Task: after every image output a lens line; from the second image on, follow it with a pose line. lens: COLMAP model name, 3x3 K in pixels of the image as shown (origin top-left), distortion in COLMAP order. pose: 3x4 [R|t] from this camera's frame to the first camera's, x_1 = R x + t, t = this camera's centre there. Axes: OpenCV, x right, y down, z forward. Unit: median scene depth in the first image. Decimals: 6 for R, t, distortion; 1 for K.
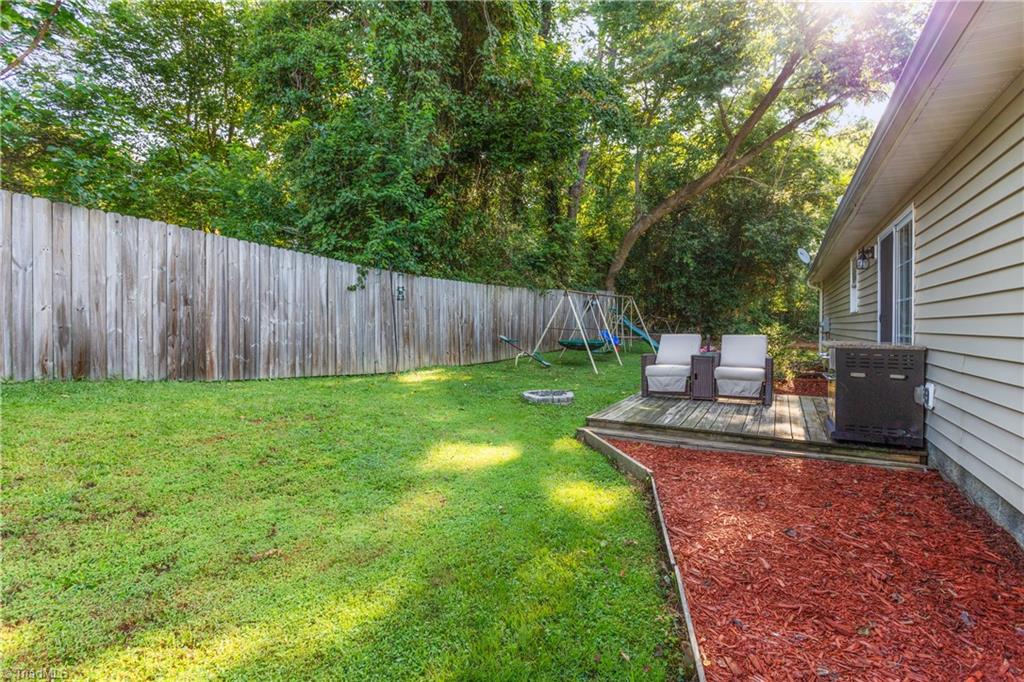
lens RADIAL K [[488.8, 0, 532.4], [0, 488.8, 321.9], [0, 0, 1]] dist [0.000514, -0.000020]
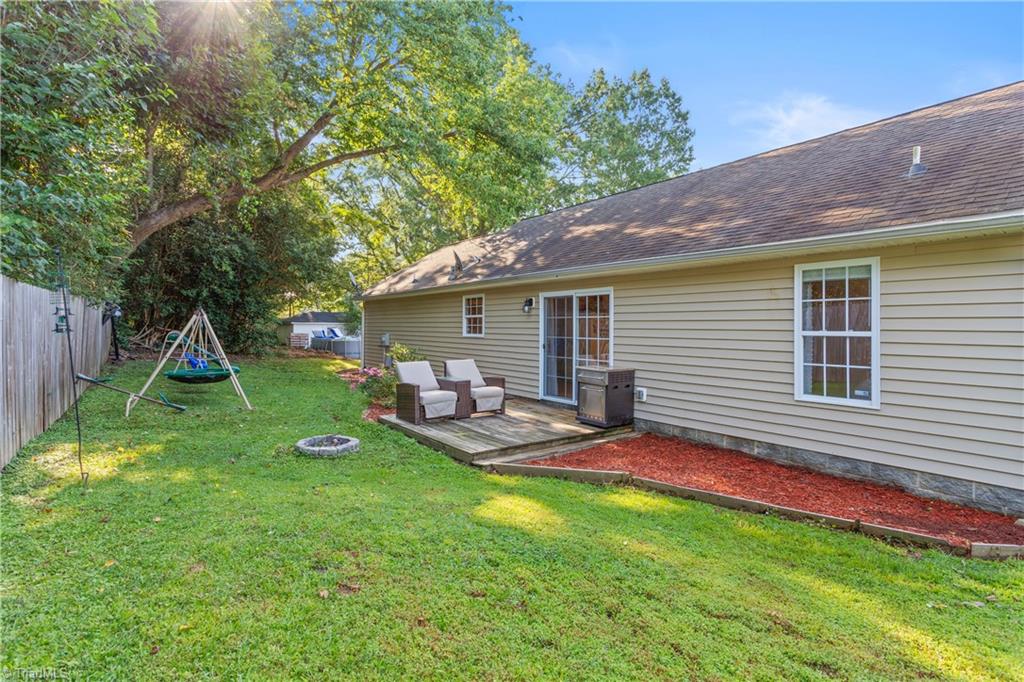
lens RADIAL K [[478.9, 0, 509.7], [0, 478.9, 329.1], [0, 0, 1]] dist [-0.001658, -0.000084]
pose [[0.440404, -0.005305, 0.897784, -0.355083], [-0.009275, 0.999902, 0.010458, -0.038828], [-0.897752, -0.012933, 0.440312, 0.207018]]
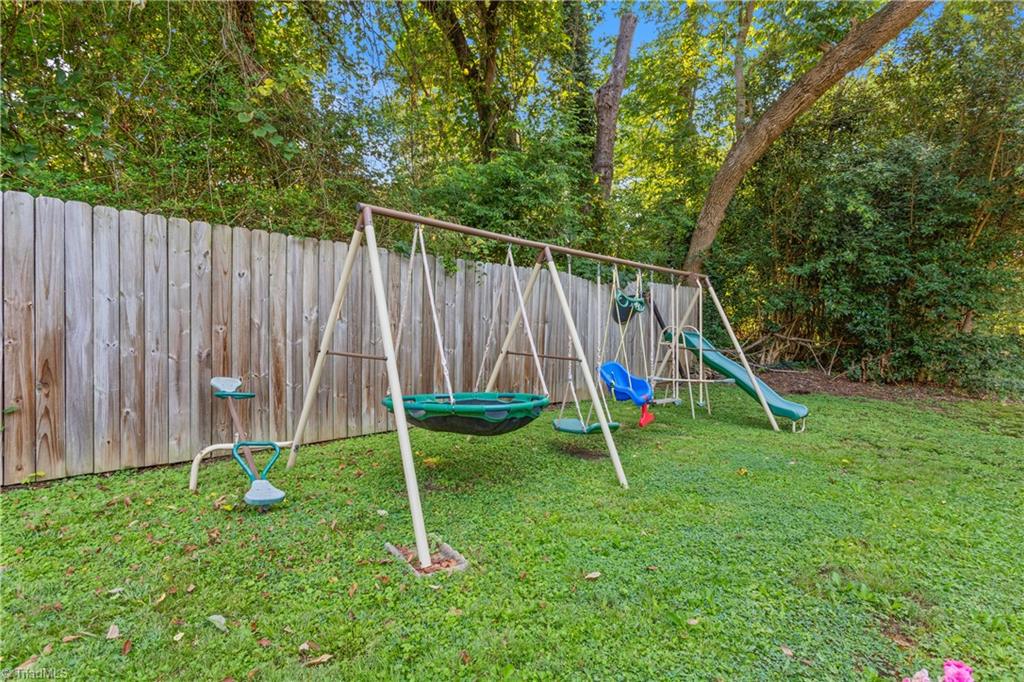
lens RADIAL K [[505.3, 0, 523.6], [0, 505.3, 339.6], [0, 0, 1]] dist [0.003427, 0.000765]
pose [[0.967334, -0.012902, -0.253176, 0.198126], [0.004765, 0.999453, -0.032725, 0.014260], [0.253460, 0.030450, 0.966867, 0.689072]]
